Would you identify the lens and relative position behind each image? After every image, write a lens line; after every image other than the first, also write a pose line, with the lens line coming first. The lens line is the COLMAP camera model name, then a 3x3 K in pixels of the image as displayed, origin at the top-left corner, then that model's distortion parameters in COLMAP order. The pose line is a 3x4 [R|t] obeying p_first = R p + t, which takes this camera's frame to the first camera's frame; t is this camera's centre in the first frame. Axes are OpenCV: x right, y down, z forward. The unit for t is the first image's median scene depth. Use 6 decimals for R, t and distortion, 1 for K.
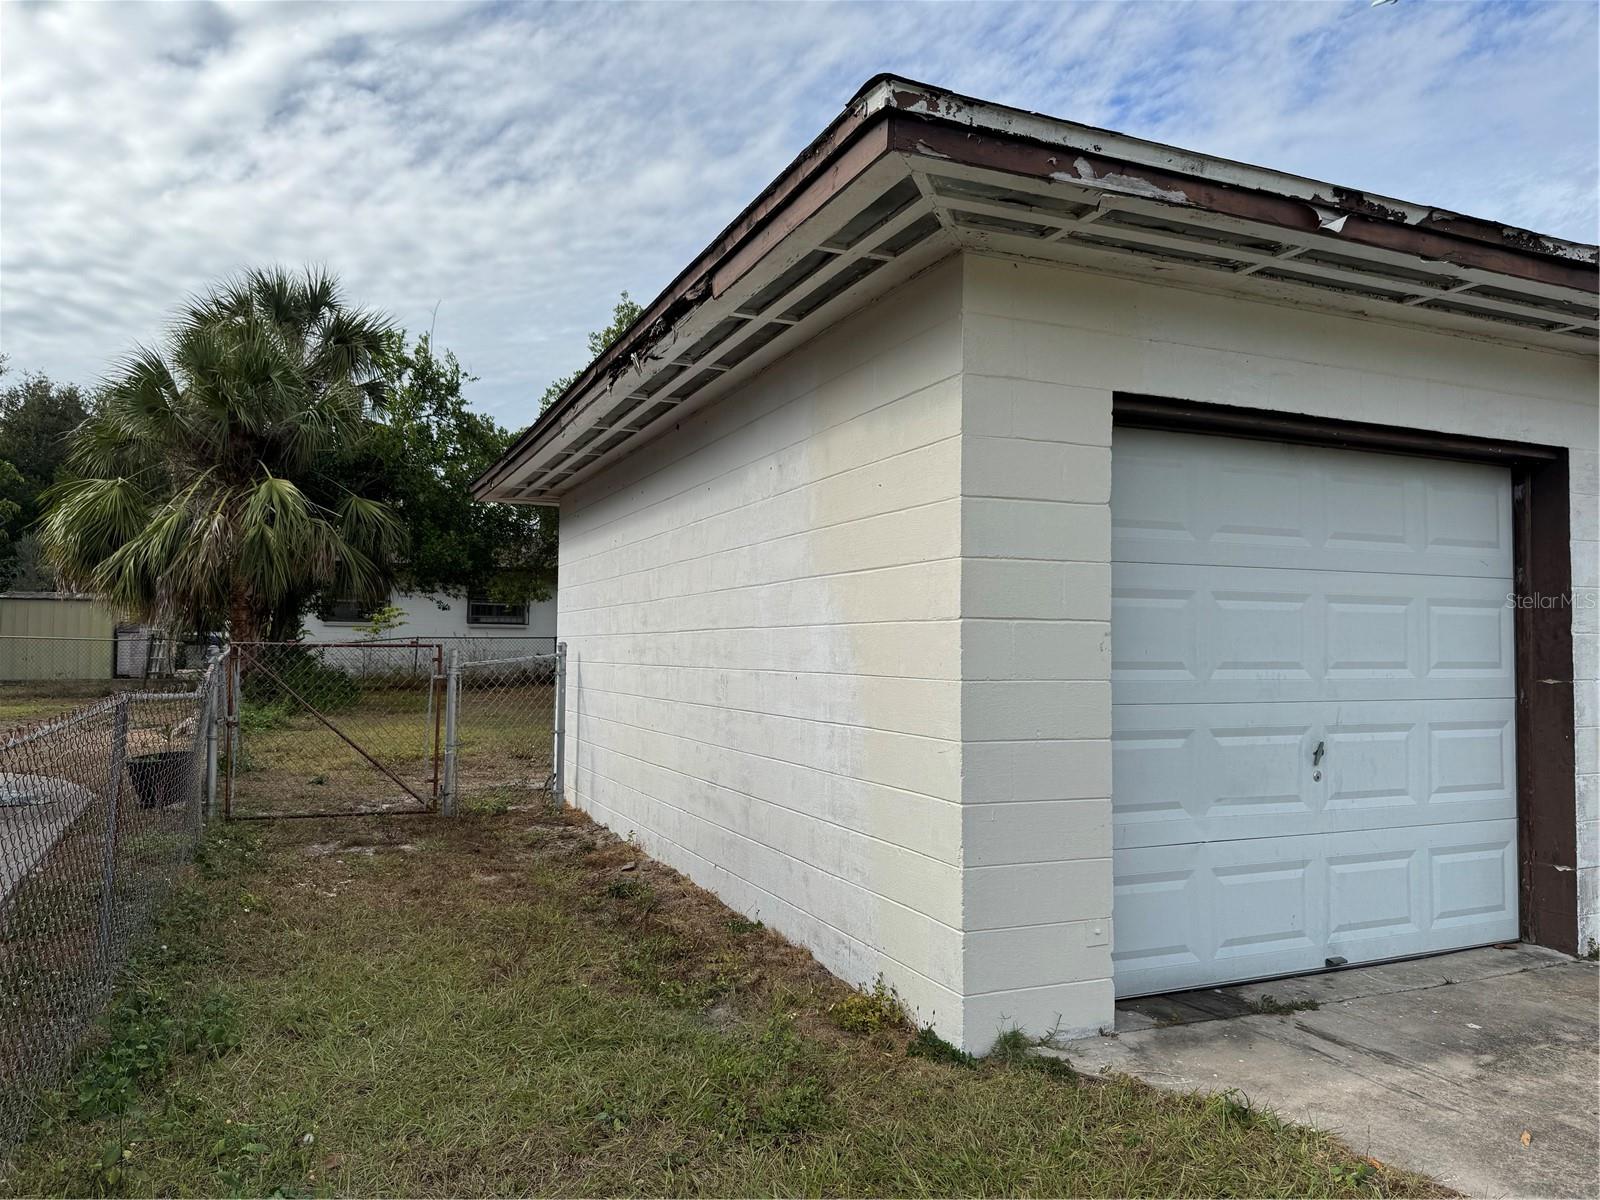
lens RADIAL K [[1124.7, 0, 783.5], [0, 1124.7, 604.0], [0, 0, 1]] dist [0.041886, -0.057615]
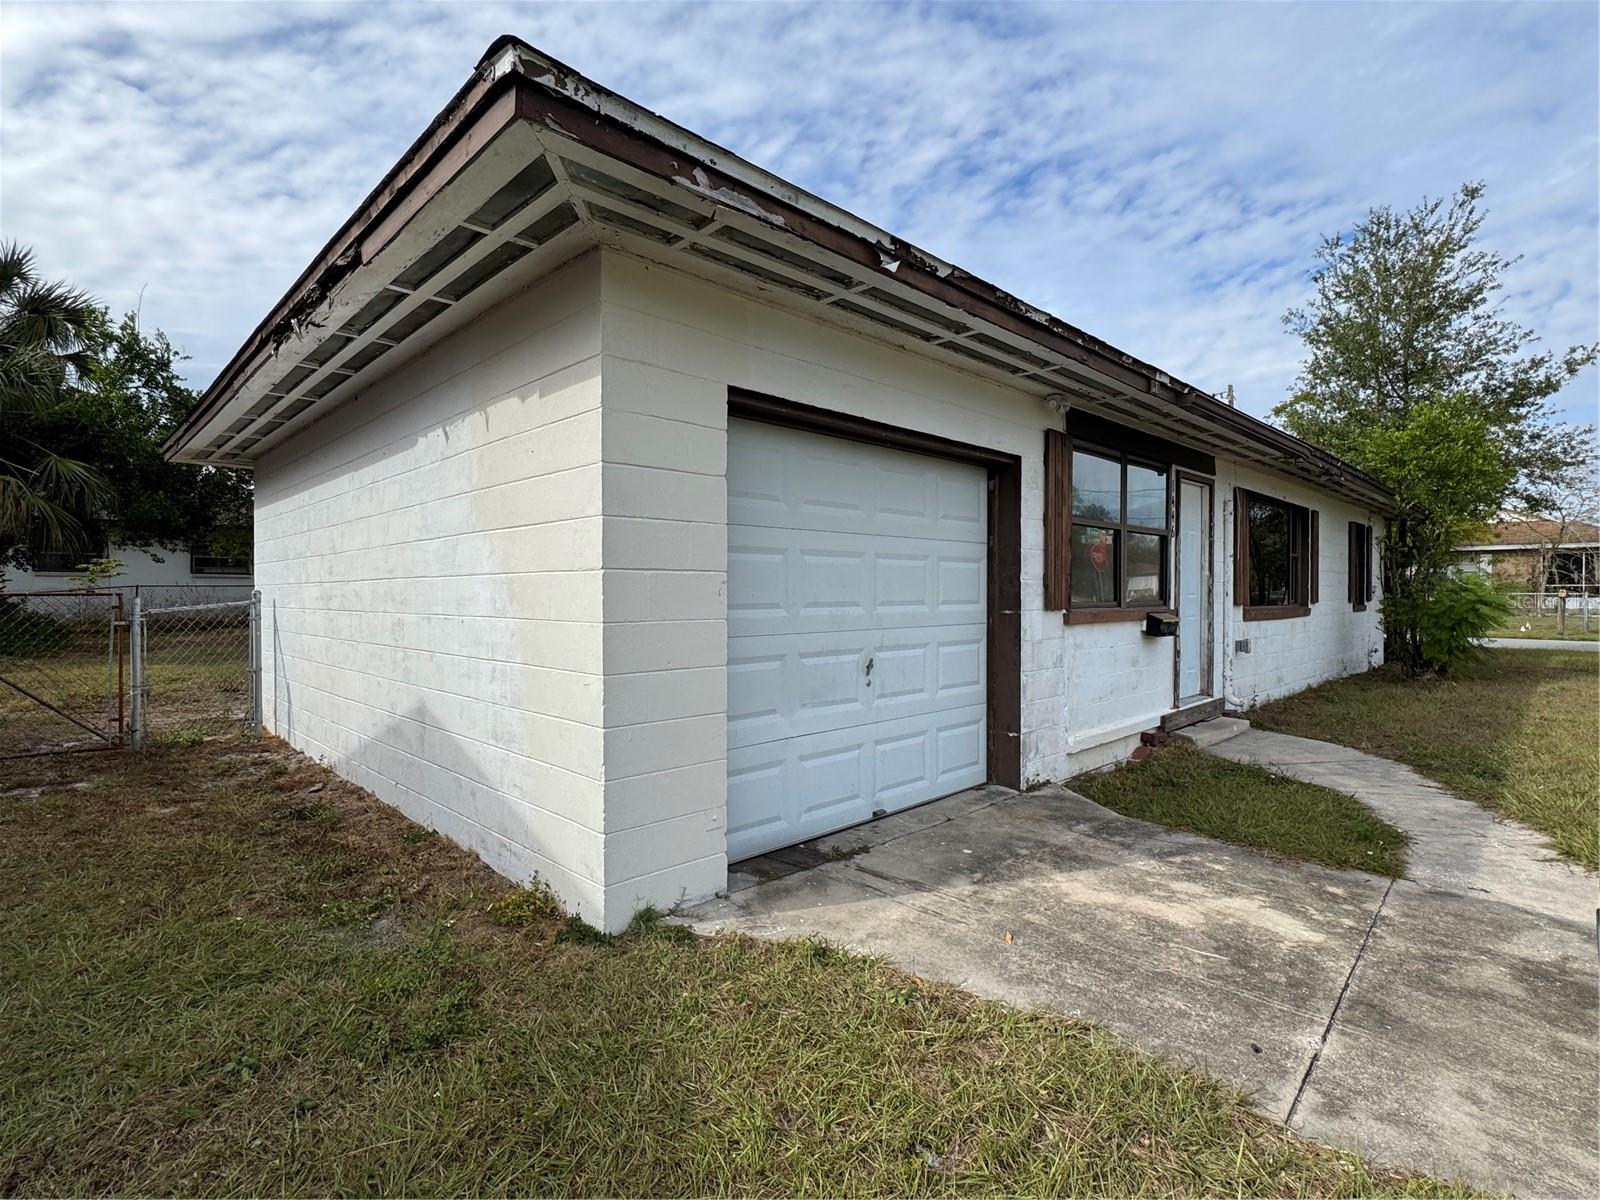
lens RADIAL K [[781.3, 0, 806.7], [0, 781.3, 601.4], [0, 0, 1]] dist [0.026053, -0.000266]
pose [[0.928459, -0.012851, 0.371212, 0.046676], [-0.006449, 0.998693, 0.050705, 0.003484], [-0.371378, -0.049472, 0.927163, 0.148738]]
